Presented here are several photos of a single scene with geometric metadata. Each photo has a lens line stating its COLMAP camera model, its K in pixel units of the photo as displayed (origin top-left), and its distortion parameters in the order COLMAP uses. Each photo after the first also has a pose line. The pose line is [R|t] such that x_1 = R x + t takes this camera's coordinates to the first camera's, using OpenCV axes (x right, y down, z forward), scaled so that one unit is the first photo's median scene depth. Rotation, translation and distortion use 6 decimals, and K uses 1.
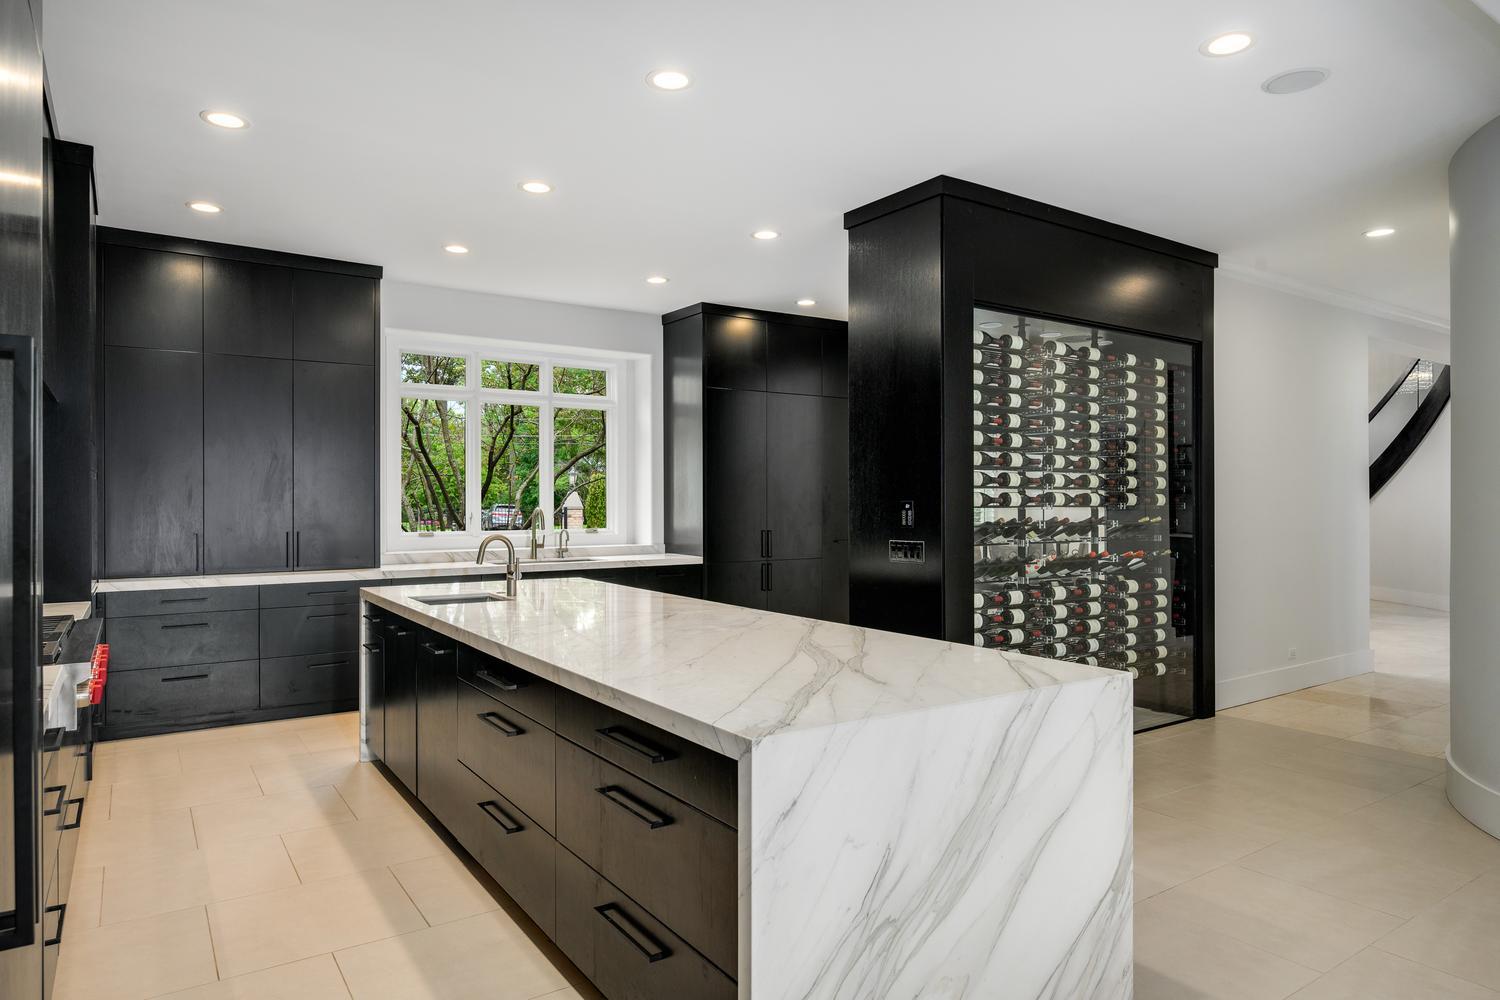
lens RADIAL K [[908.7, 0, 750.0], [0, 908.7, 499.2], [0, 0, 1]] dist [0.005015, 0.000933]
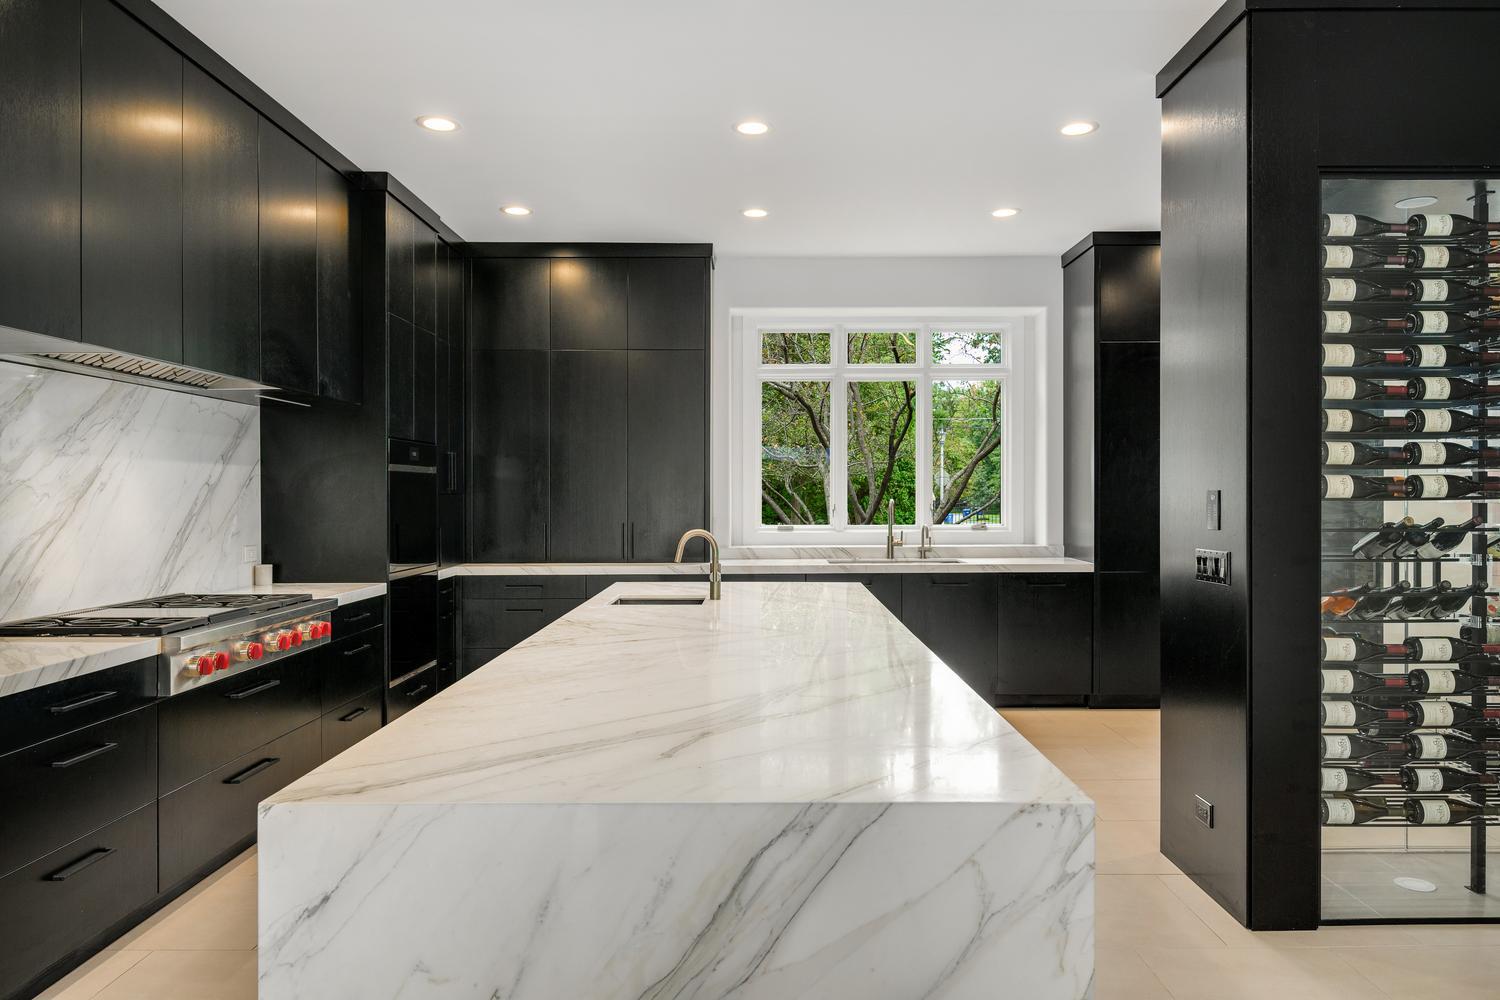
lens RADIAL K [[1022.9, 0, 754.7], [0, 1022.9, 492.7], [0, 0, 1]] dist [-0.007950, 0.004415]
pose [[0.827807, -0.001575, -0.561011, 0.297475], [0.003265, 0.999993, 0.002010, 0.001575], [0.561004, -0.003496, 0.827806, 0.189448]]
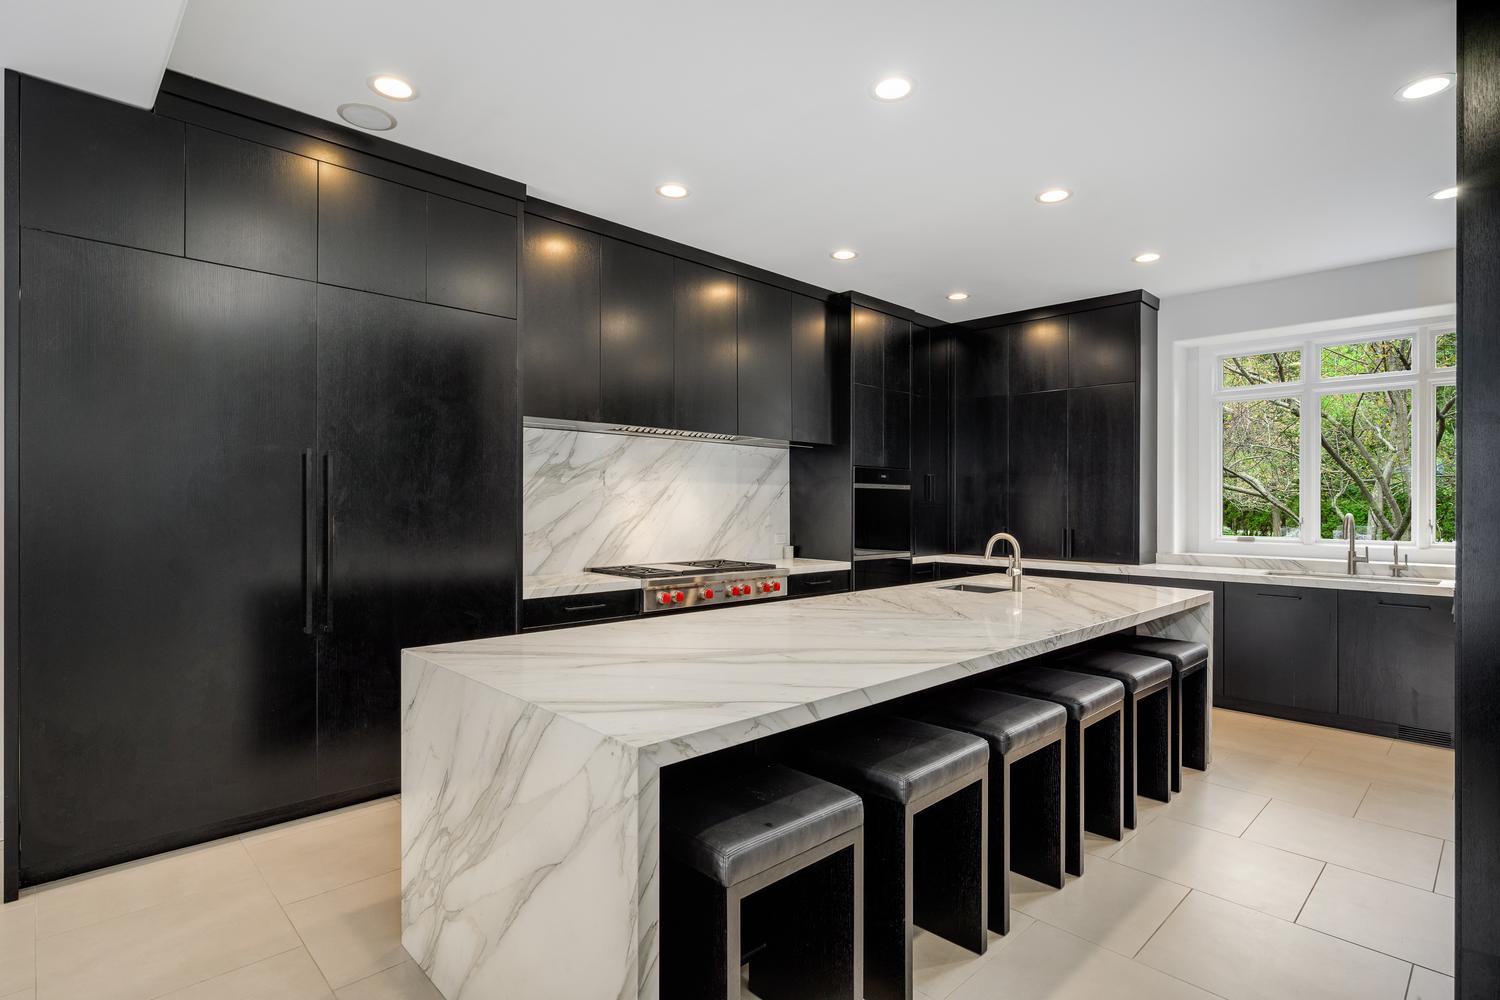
lens RADIAL K [[731.4, 0, 744.8], [0, 731.4, 502.4], [0, 0, 1]] dist [-0.004408, -0.000245]
pose [[0.176563, 0.001672, -0.984288, 0.487838], [-0.005133, 0.999987, 0.000778, 0.002476], [0.984276, 0.004915, 0.176569, 0.489435]]
